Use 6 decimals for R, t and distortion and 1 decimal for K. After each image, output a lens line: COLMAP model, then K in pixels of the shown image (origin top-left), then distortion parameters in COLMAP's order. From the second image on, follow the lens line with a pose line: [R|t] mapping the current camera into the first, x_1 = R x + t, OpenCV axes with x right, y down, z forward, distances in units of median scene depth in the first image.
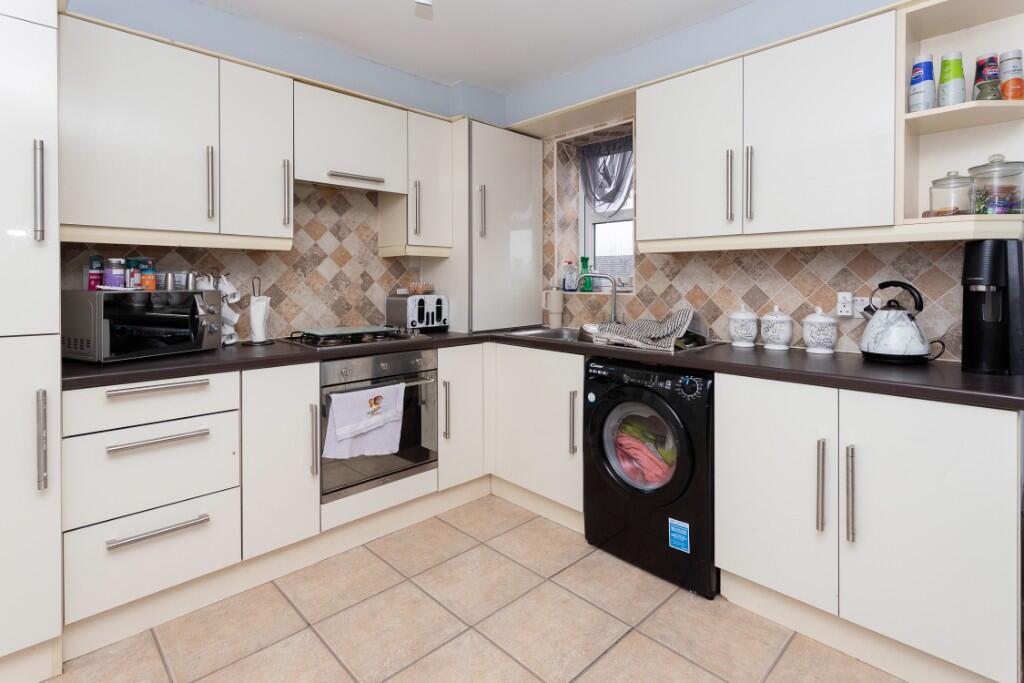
lens RADIAL K [[503.6, 0, 513.9], [0, 503.6, 286.7], [0, 0, 1]] dist [-0.002960, -0.001618]
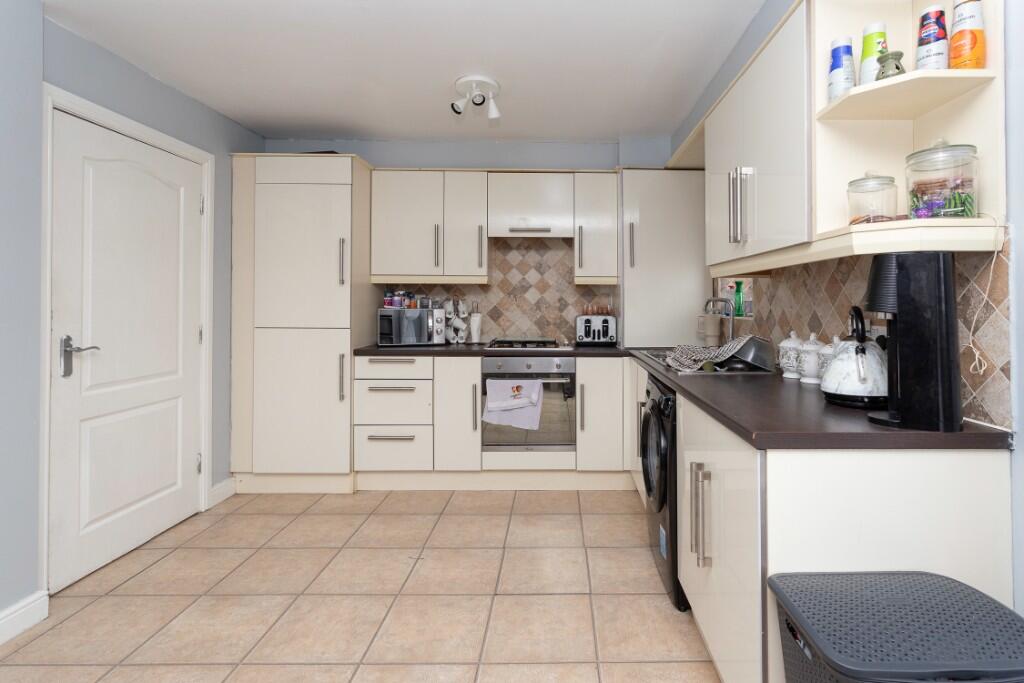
lens RADIAL K [[503.6, 0, 554.9], [0, 503.6, 303.8], [0, 0, 1]] dist [-0.002960, -0.001618]
pose [[0.719505, 0.003241, -0.694480, 0.782928], [-0.013112, 0.999874, -0.008918, -0.000534], [0.694364, 0.015522, 0.719457, 0.051777]]
